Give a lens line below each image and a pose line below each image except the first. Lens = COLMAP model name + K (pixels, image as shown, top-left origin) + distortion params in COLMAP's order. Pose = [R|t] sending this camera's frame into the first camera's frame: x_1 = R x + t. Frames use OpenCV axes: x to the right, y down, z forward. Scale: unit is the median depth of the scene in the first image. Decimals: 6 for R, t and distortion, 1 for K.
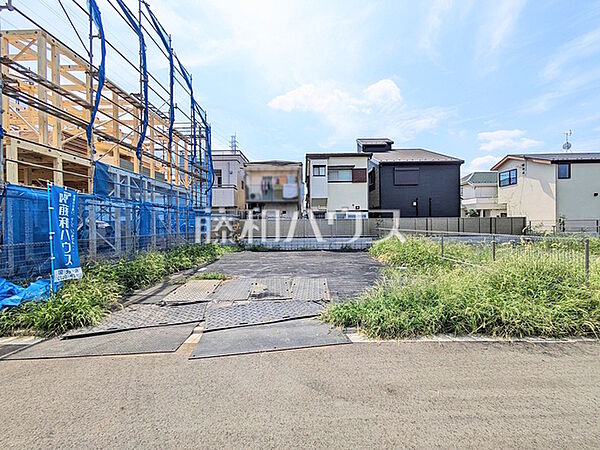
lens RADIAL K [[238.1, 0, 299.0], [0, 238.1, 225.3], [0, 0, 1]] dist [0.002608, 0.000489]
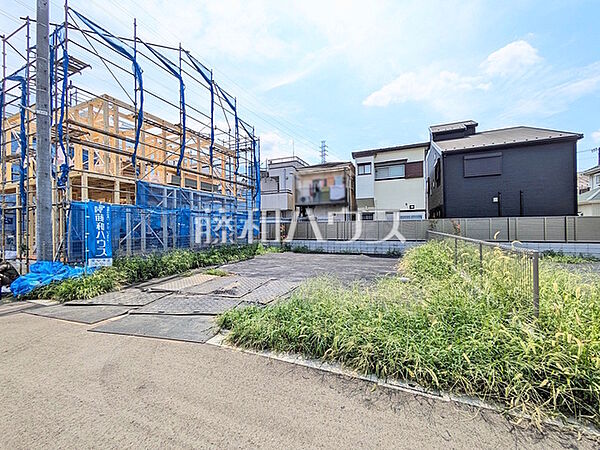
lens RADIAL K [[238.1, 0, 299.0], [0, 238.1, 225.3], [0, 0, 1]] dist [0.002608, 0.000489]
pose [[0.923587, -0.003492, -0.383373, 0.199556], [0.000888, 0.999975, -0.006969, -0.002020], [0.383388, 0.006096, 0.923567, 0.039892]]
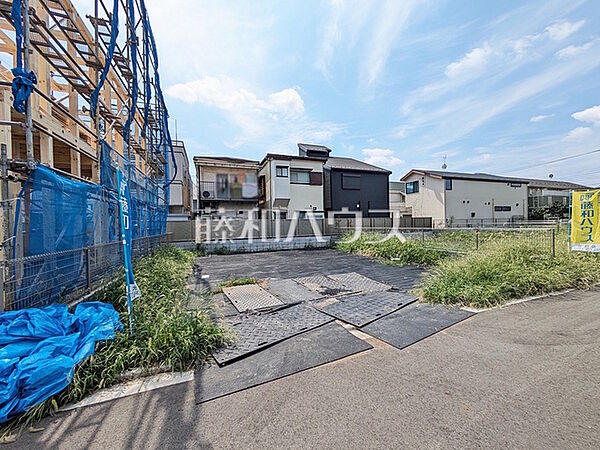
lens RADIAL K [[238.1, 0, 299.0], [0, 238.1, 225.3], [0, 0, 1]] dist [0.002608, 0.000489]
pose [[0.927735, -0.012616, 0.373026, -0.220636], [0.014952, 0.999883, -0.003371, 0.003660], [-0.372939, 0.008705, 0.927815, 0.035367]]
